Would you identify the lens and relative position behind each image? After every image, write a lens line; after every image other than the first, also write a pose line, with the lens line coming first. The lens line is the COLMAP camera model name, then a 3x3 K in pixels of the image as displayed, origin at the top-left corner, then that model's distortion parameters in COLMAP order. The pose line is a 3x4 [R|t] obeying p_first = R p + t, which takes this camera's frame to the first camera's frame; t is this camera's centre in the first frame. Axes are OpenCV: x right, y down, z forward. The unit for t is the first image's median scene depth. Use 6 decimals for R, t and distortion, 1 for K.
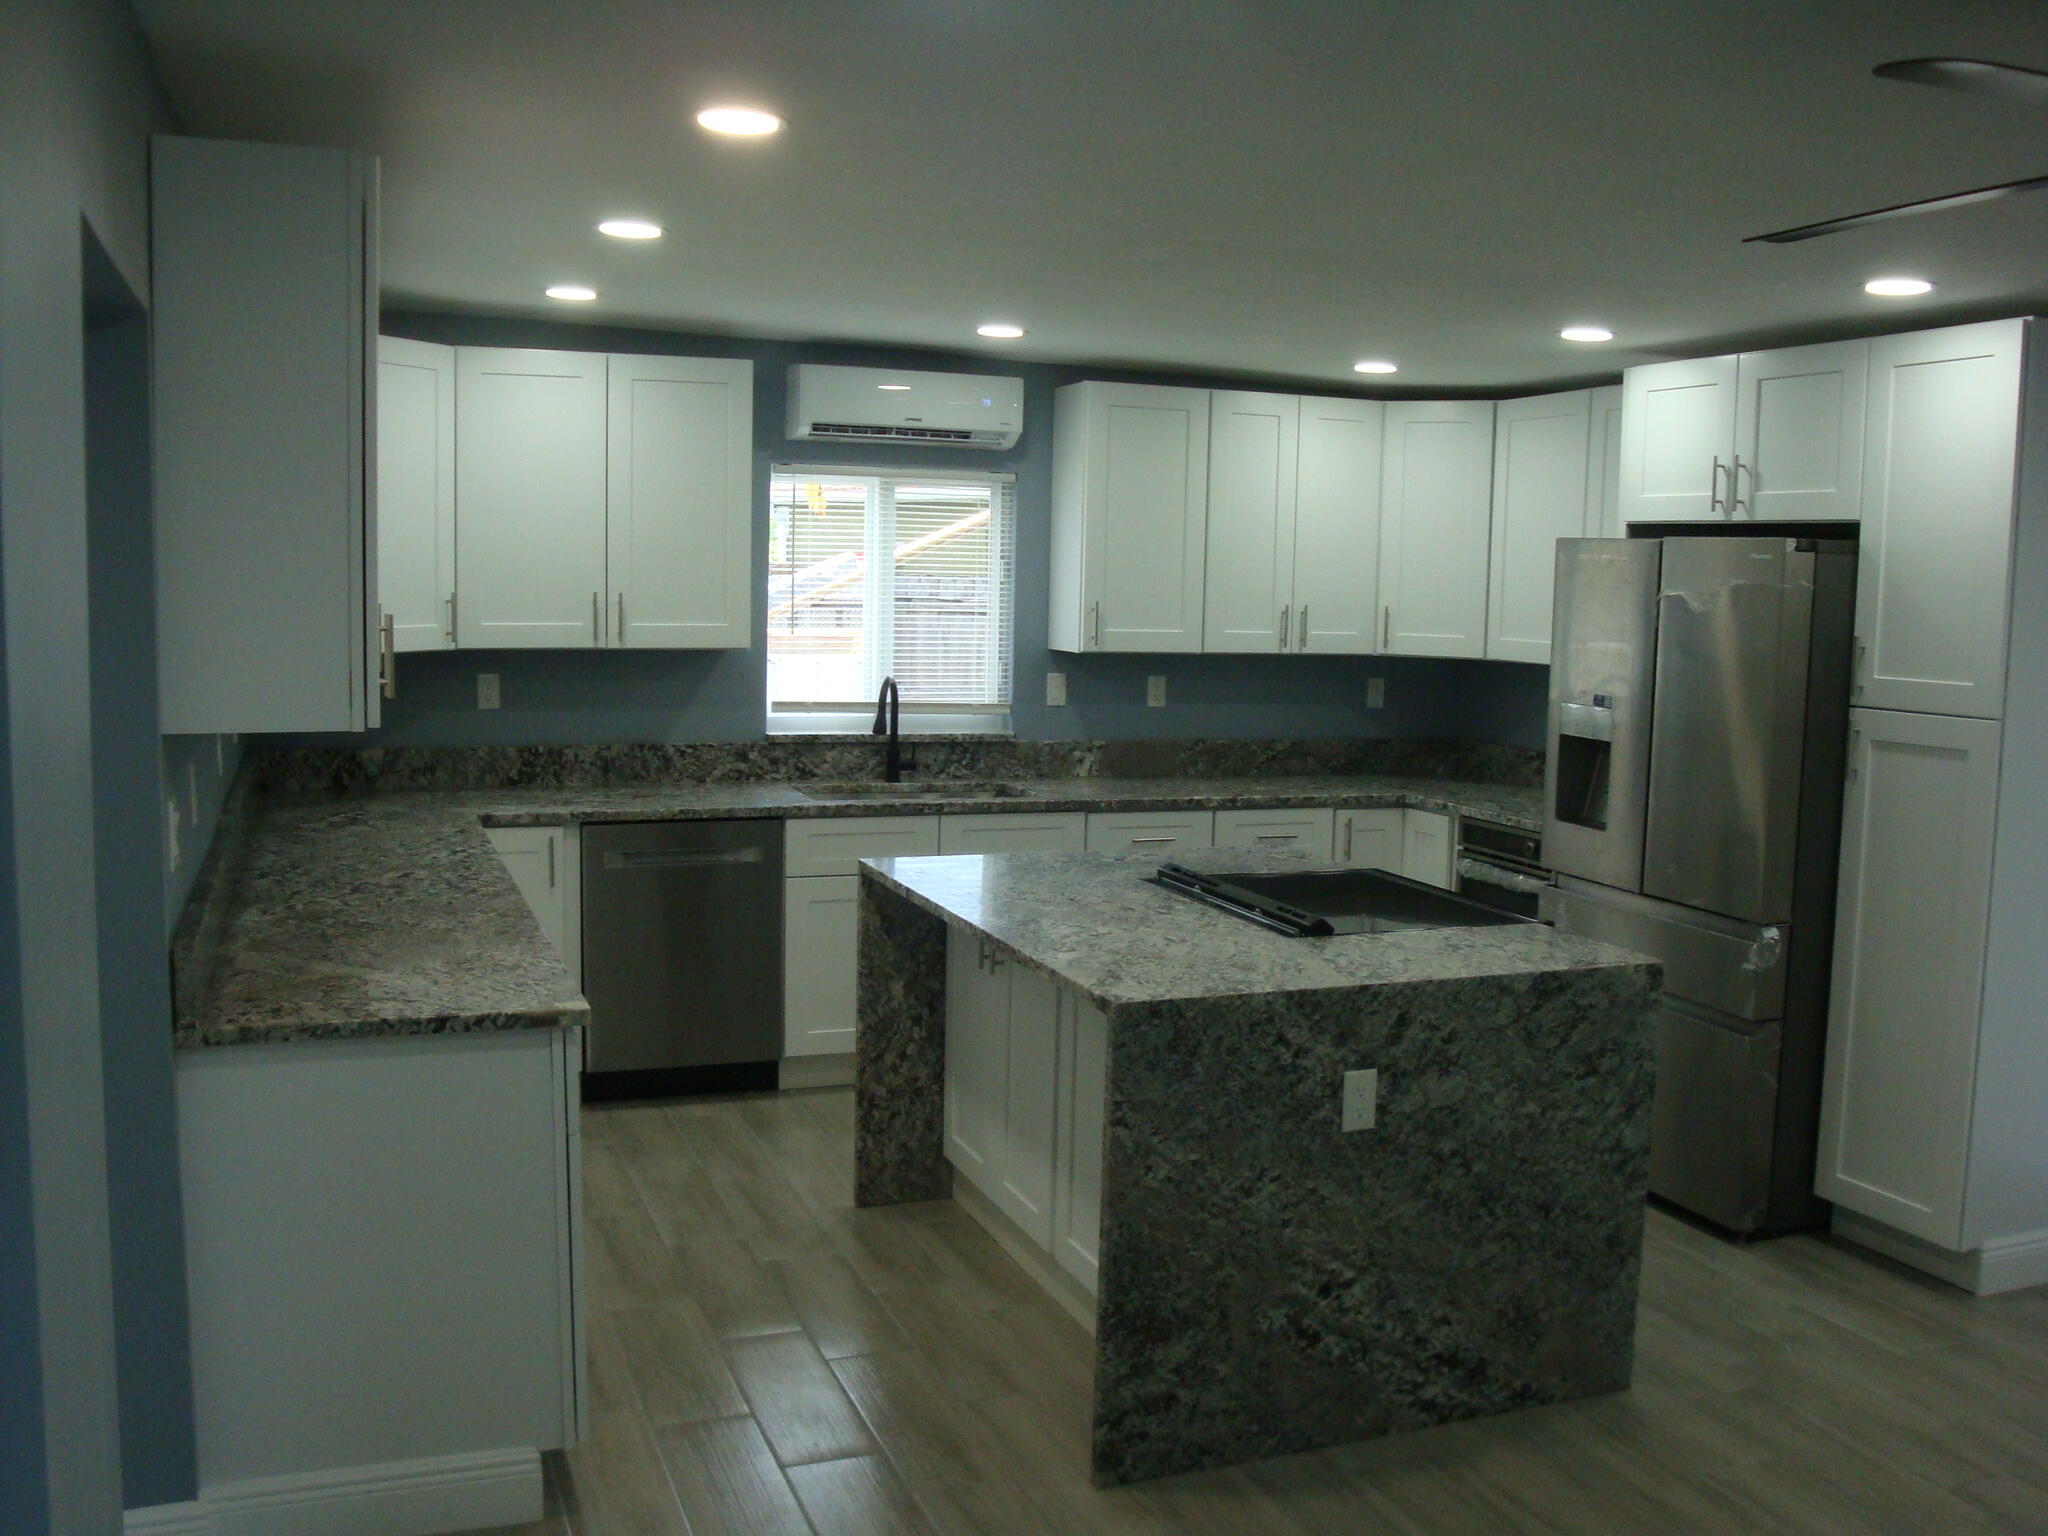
lens RADIAL K [[1849.5, 0, 1018.7], [0, 1849.5, 792.3], [0, 0, 1]] dist [-0.151857, 0.129621]
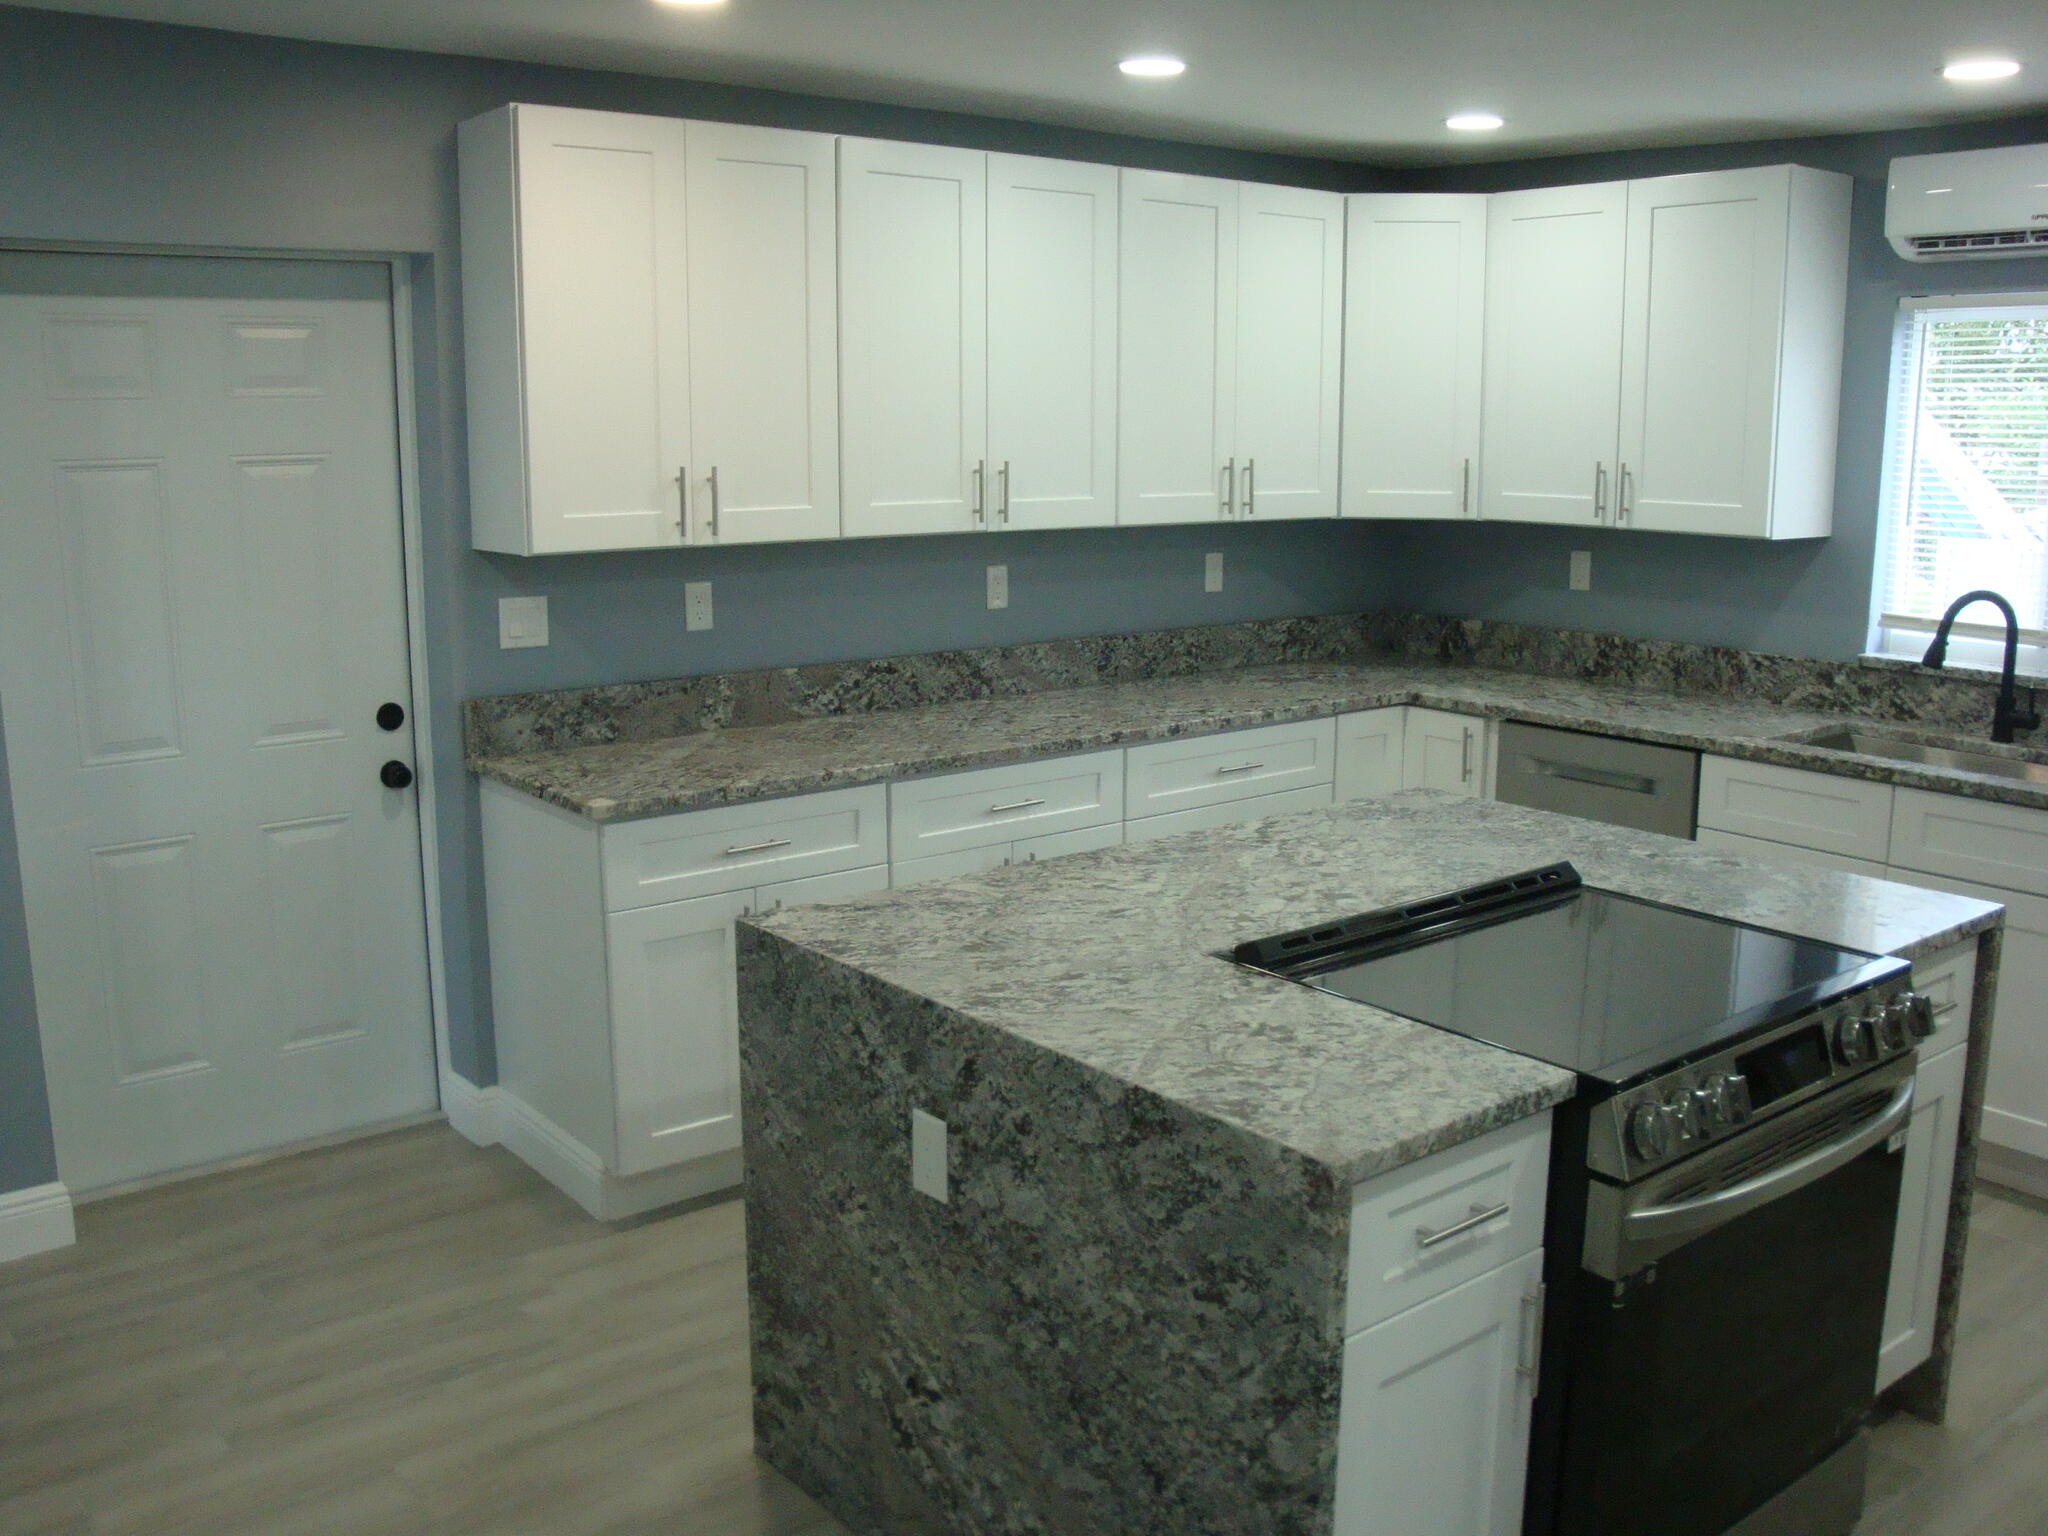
lens RADIAL K [[1839.7, 0, 1030.9], [0, 1839.7, 773.1], [0, 0, 1]] dist [-0.169260, 0.148543]
pose [[0.308171, 0.160749, -0.937652, 0.604945], [-0.110505, 0.984997, 0.132547, -0.056361], [0.944891, 0.062768, 0.321311, 0.572149]]
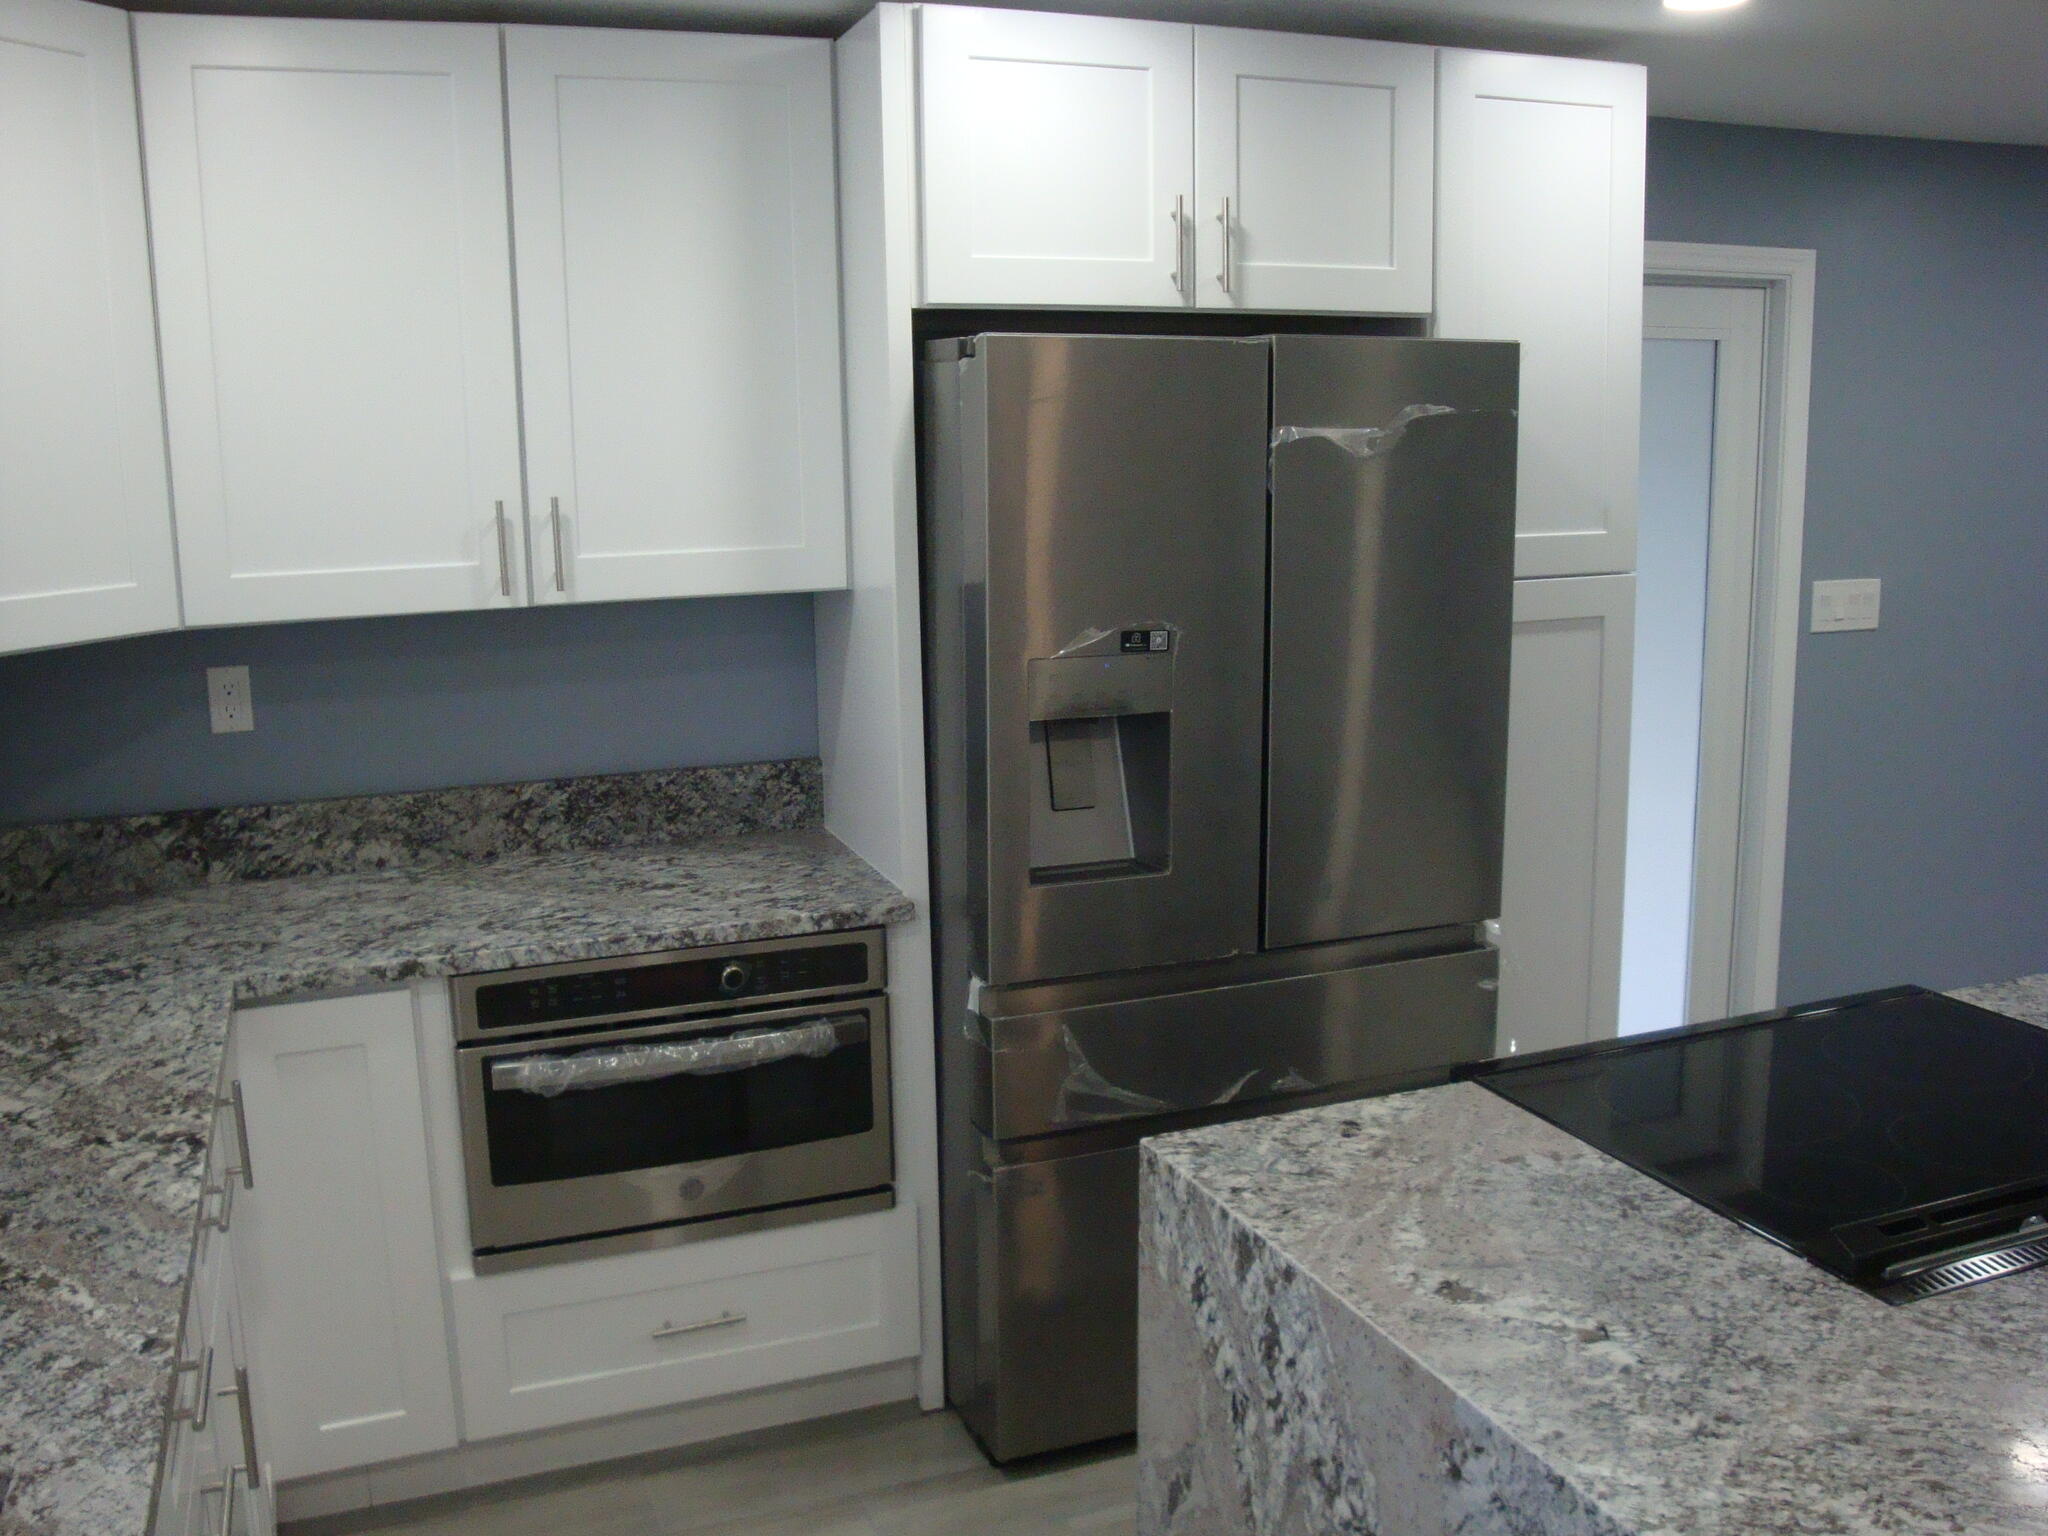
lens RADIAL K [[1839.7, 0, 1030.9], [0, 1839.7, 773.1], [0, 0, 1]] dist [-0.169260, 0.148543]
pose [[-0.019860, -0.212807, 0.976892, -0.226676], [0.134740, 0.967602, 0.213522, -0.139196], [-0.990682, 0.135867, 0.009457, 1.086832]]
